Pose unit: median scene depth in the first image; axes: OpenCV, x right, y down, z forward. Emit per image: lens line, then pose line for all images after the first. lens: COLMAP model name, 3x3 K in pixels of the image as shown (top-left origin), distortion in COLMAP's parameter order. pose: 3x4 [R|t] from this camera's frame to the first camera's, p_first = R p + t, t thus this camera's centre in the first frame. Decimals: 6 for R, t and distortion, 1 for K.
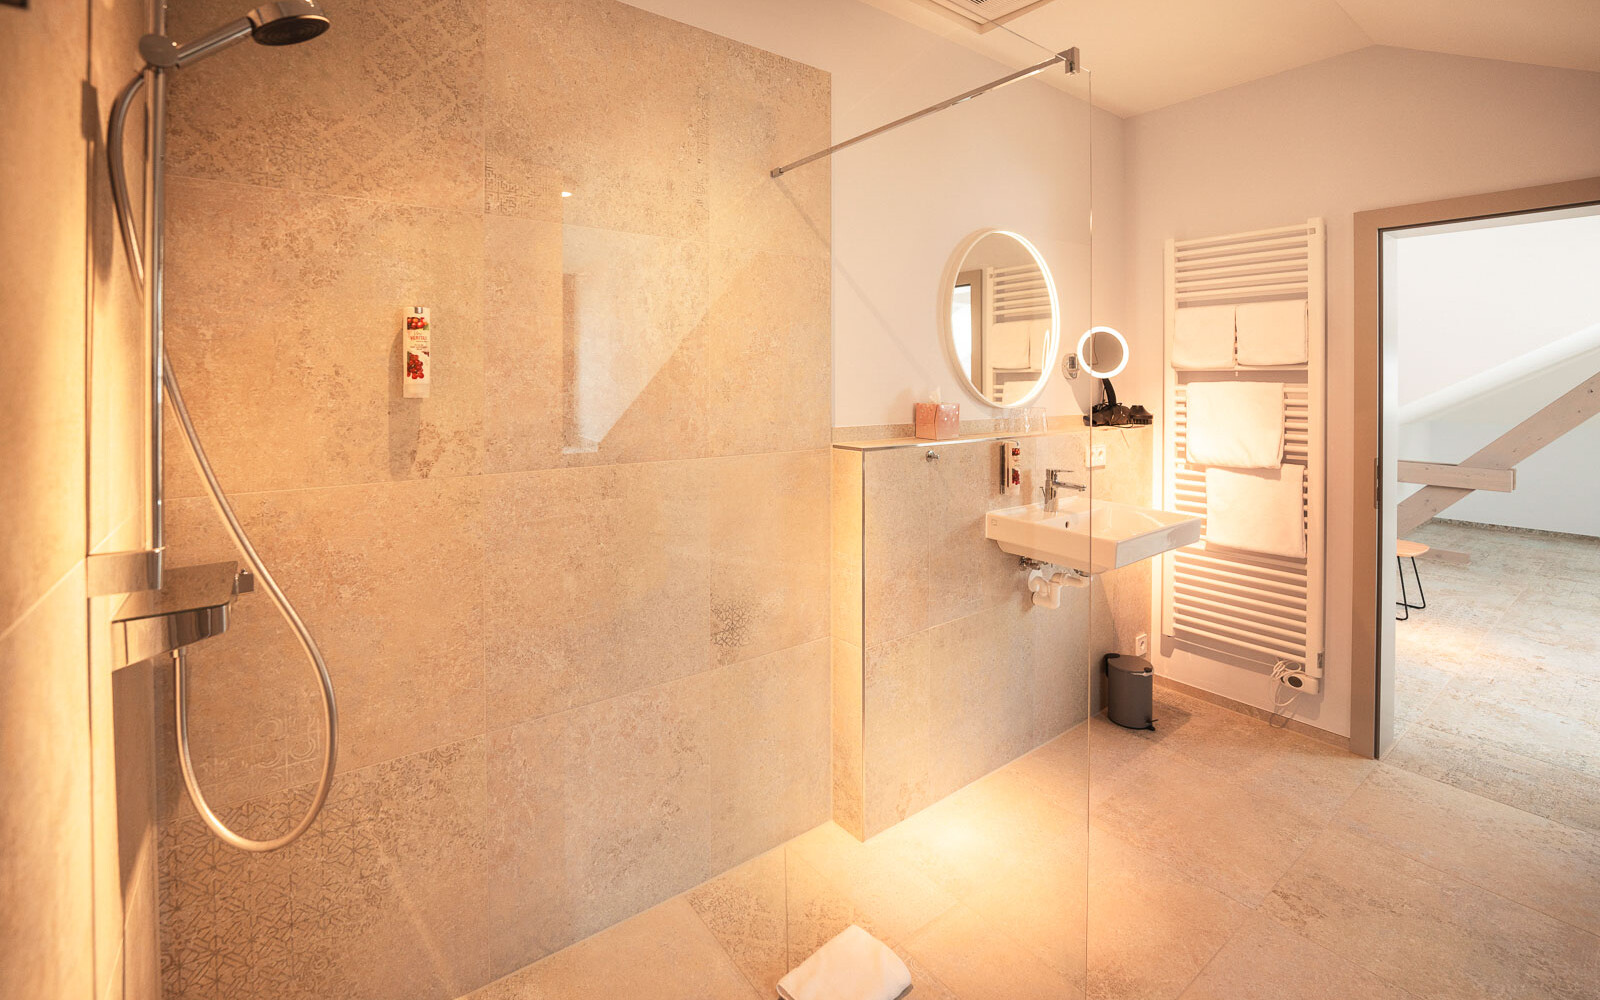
lens RADIAL K [[704.4, 0, 836.9], [0, 704.4, 497.0], [0, 0, 1]] dist [0.000358, -0.006351]
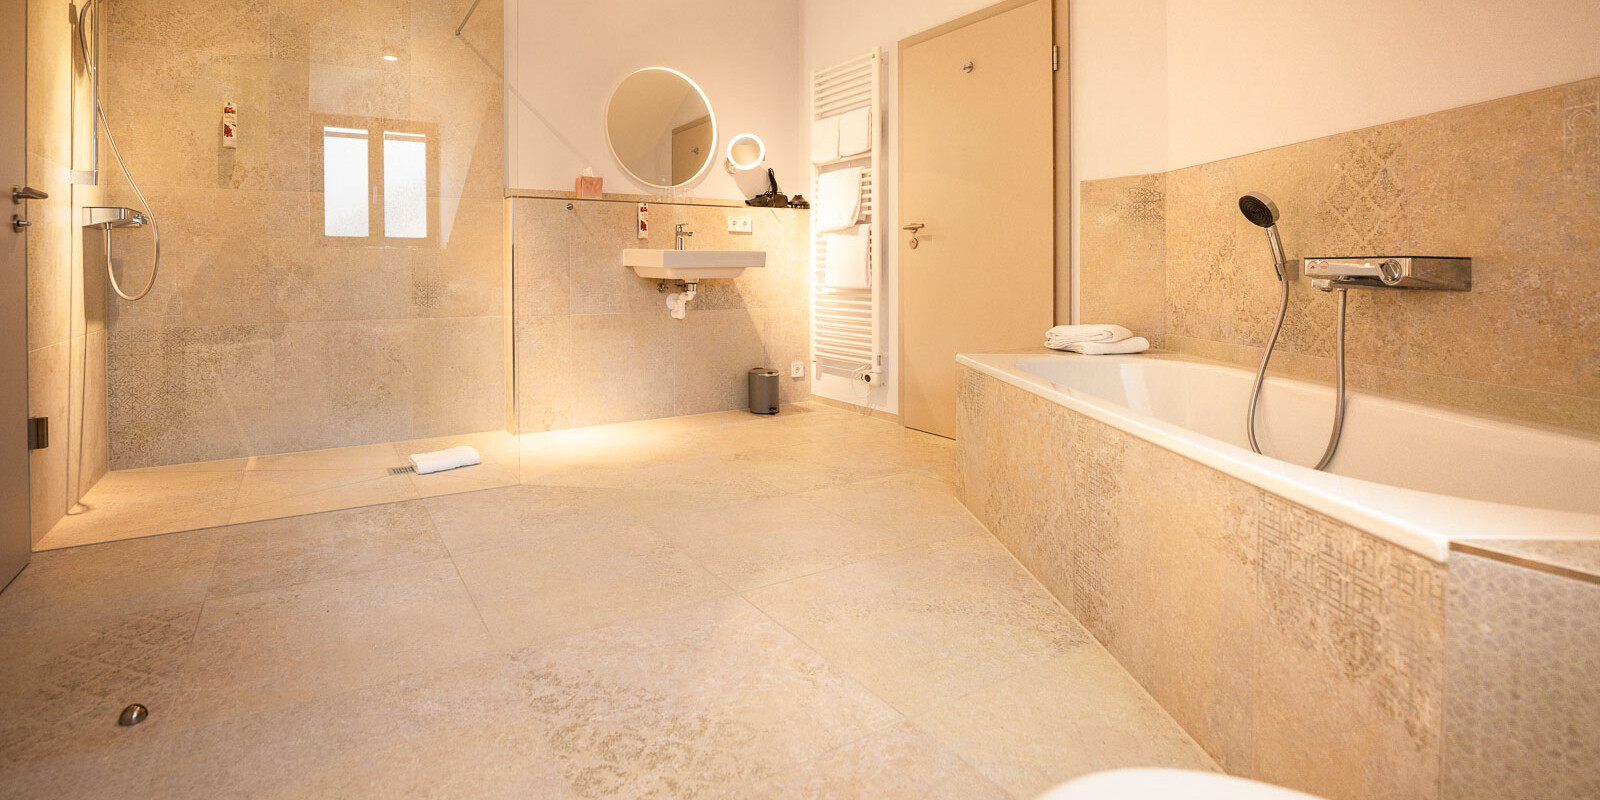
lens RADIAL K [[772.1, 0, 800.0], [0, 772.1, 400.0], [0, 0, 1]] dist [-0.001572, -0.000292]
pose [[0.993968, 0.005510, -0.109535, 0.967153], [-0.005961, 0.999975, -0.003795, 0.440540], [0.109512, 0.004425, 0.993976, -0.779069]]
